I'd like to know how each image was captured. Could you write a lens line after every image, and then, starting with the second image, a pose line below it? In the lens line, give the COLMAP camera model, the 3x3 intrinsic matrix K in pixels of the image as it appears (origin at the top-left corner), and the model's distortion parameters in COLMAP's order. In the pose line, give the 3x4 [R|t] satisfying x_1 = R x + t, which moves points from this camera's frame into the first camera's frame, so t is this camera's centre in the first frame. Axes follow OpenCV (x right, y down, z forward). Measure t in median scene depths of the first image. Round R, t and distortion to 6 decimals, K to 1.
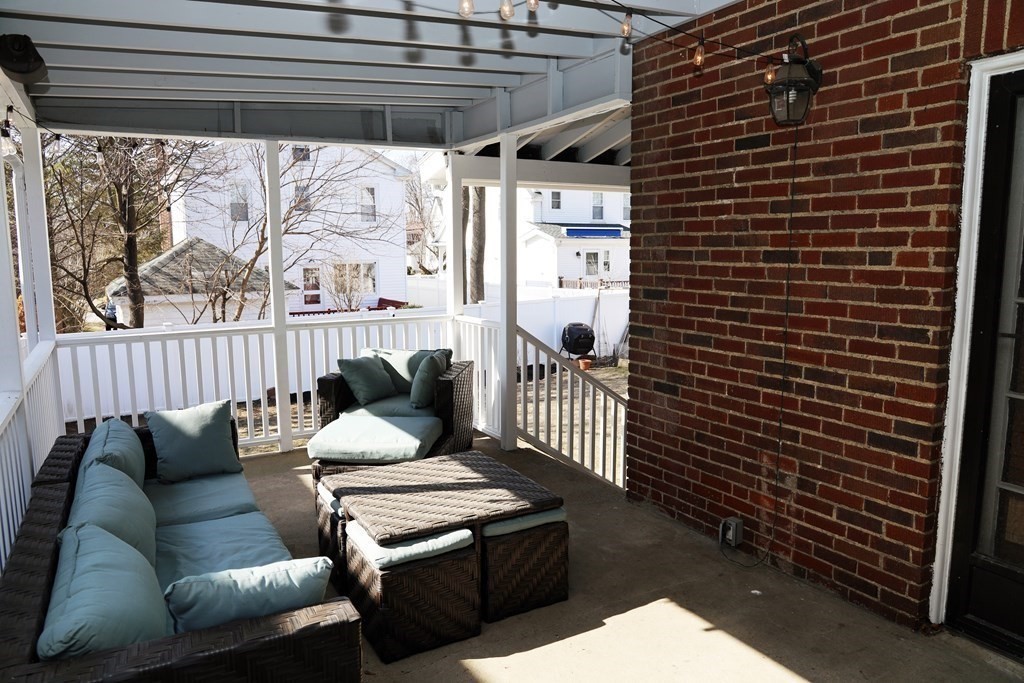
lens RADIAL K [[704.6, 0, 510.0], [0, 704.6, 344.6], [0, 0, 1]] dist [-0.073674, 0.049241]
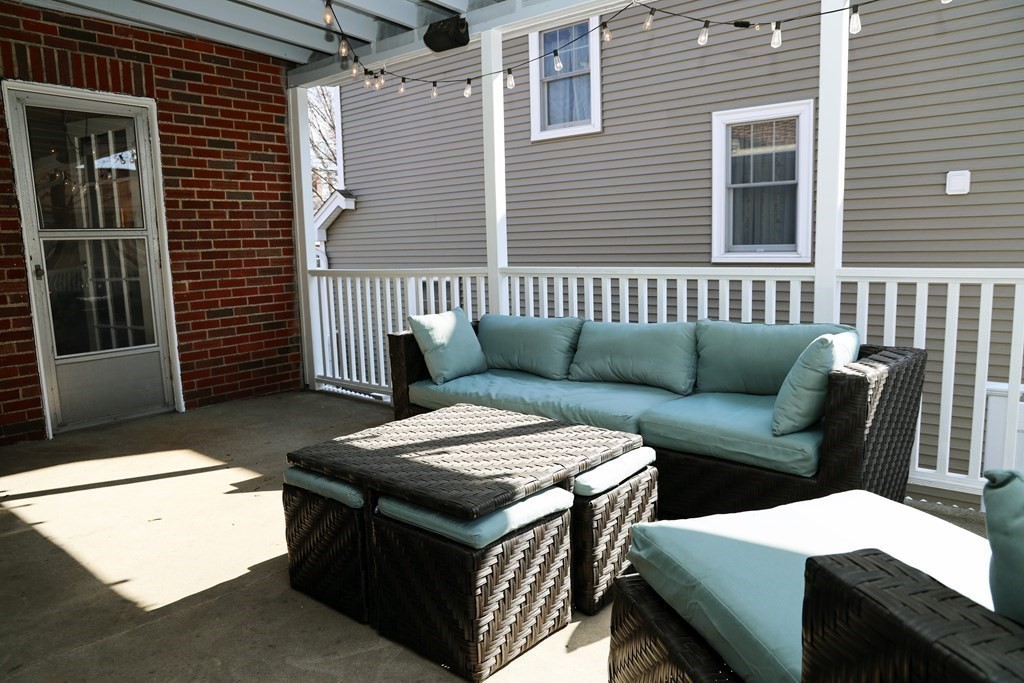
lens RADIAL K [[691.2, 0, 512.0], [0, 691.2, 341.5], [0, 0, 1]] dist [-0.079525, 0.044751]
pose [[-0.935472, 0.083233, -0.343459, 0.068892], [-0.009365, 0.965689, 0.259531, -0.065382], [0.353276, 0.246000, -0.902596, 1.294620]]
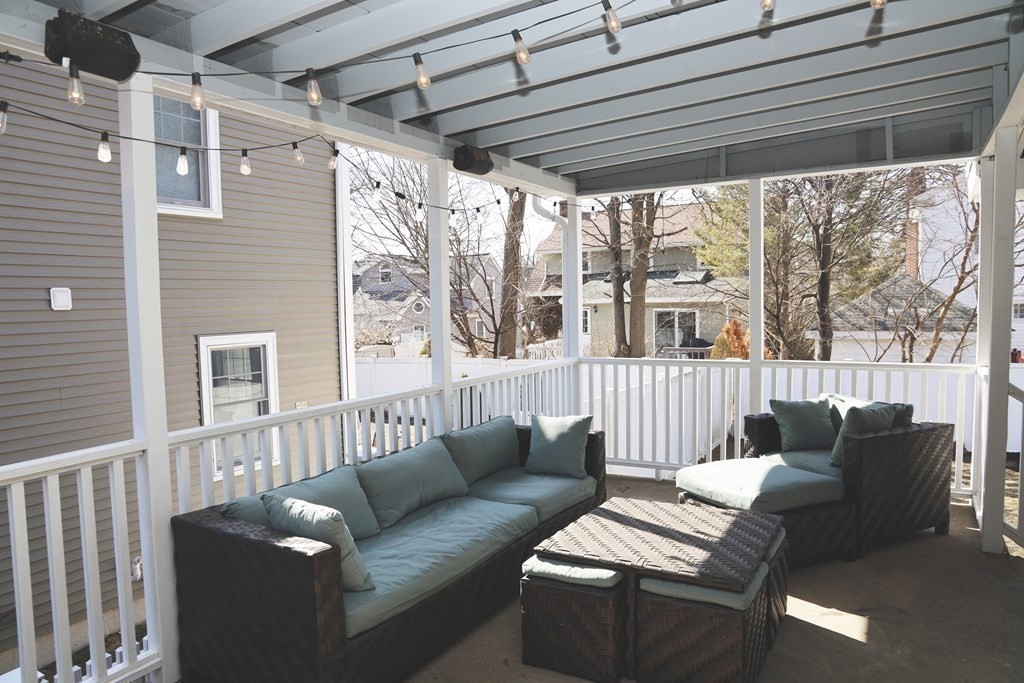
lens RADIAL K [[704.6, 0, 510.0], [0, 704.6, 344.6], [0, 0, 1]] dist [-0.073674, 0.049241]
pose [[0.504824, 0.051585, -0.861680, 0.474345], [-0.096761, 0.995303, 0.002896, -0.026620], [0.857782, 0.081915, 0.507444, 0.249816]]
